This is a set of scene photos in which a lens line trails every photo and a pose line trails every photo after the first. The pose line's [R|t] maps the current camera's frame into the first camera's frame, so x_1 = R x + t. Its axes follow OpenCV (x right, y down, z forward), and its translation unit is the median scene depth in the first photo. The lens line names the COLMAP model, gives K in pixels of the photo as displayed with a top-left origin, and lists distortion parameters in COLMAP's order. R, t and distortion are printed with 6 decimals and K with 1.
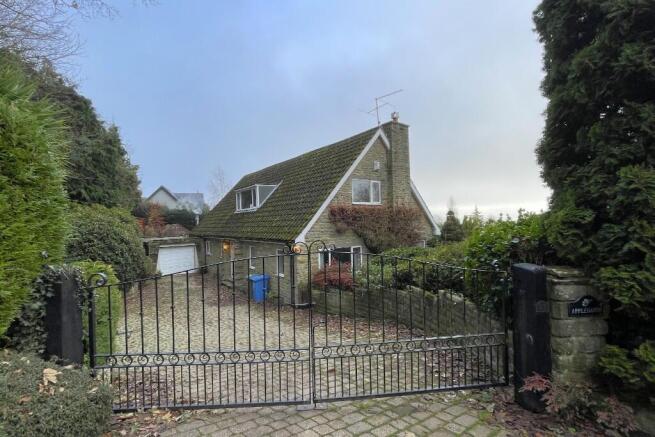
lens RADIAL K [[283.9, 0, 327.5], [0, 283.9, 218.5], [0, 0, 1]] dist [0.001097, 0.000038]
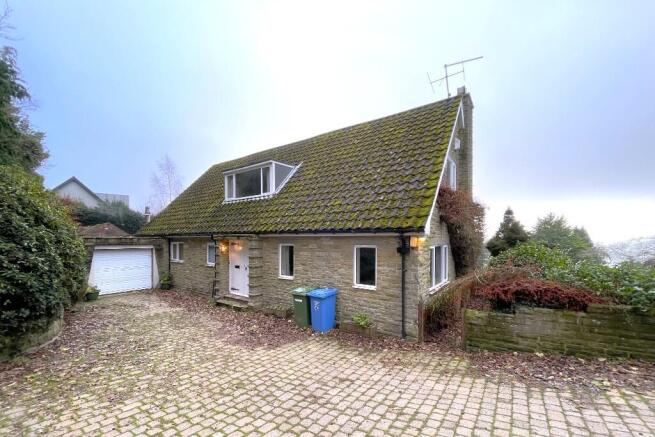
lens RADIAL K [[251.2, 0, 327.9], [0, 251.2, 238.6], [0, 0, 1]] dist [-0.009349, 0.000095]
pose [[0.953848, 0.029228, 0.298864, -0.282057], [-0.031226, 0.999511, 0.001910, 0.064429], [-0.298662, -0.011154, 0.954294, 0.342765]]
